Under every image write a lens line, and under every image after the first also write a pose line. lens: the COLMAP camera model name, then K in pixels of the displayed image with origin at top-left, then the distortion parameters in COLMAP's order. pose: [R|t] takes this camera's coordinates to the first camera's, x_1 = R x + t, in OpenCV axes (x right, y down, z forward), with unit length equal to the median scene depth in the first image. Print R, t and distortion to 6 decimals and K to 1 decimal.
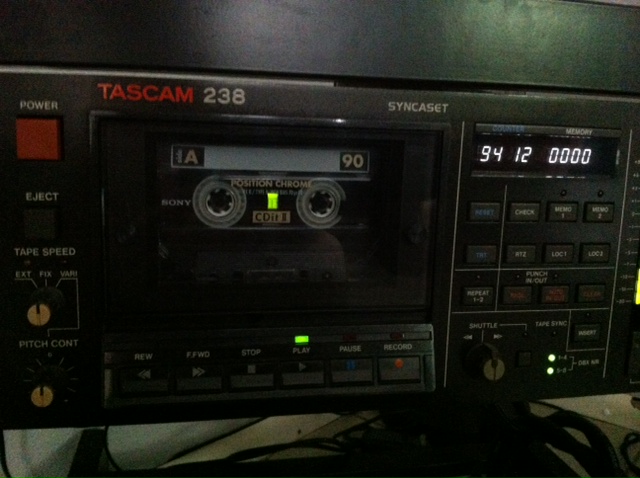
lens RADIAL K [[629.3, 0, 323.5], [0, 629.3, 249.5], [0, 0, 1]] dist [0.082515, -0.387124]
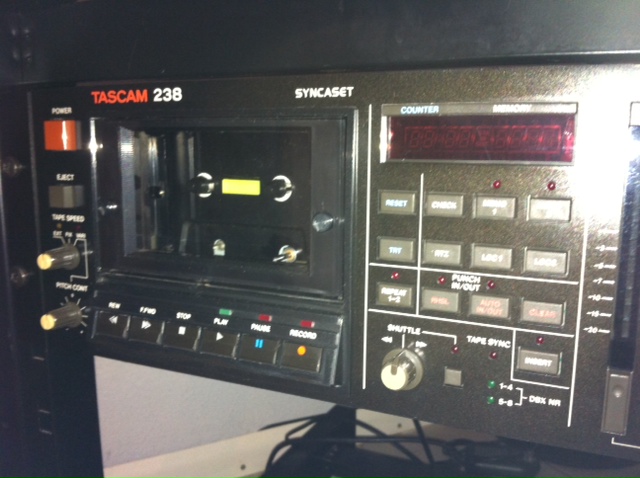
lens RADIAL K [[629.3, 0, 323.5], [0, 629.3, 249.5], [0, 0, 1]] dist [0.082515, -0.387124]
pose [[0.795963, 0.077011, -0.600426, 0.692502], [-0.087367, 0.996105, 0.011942, 0.005705], [0.599007, 0.042952, 0.799591, 0.204771]]
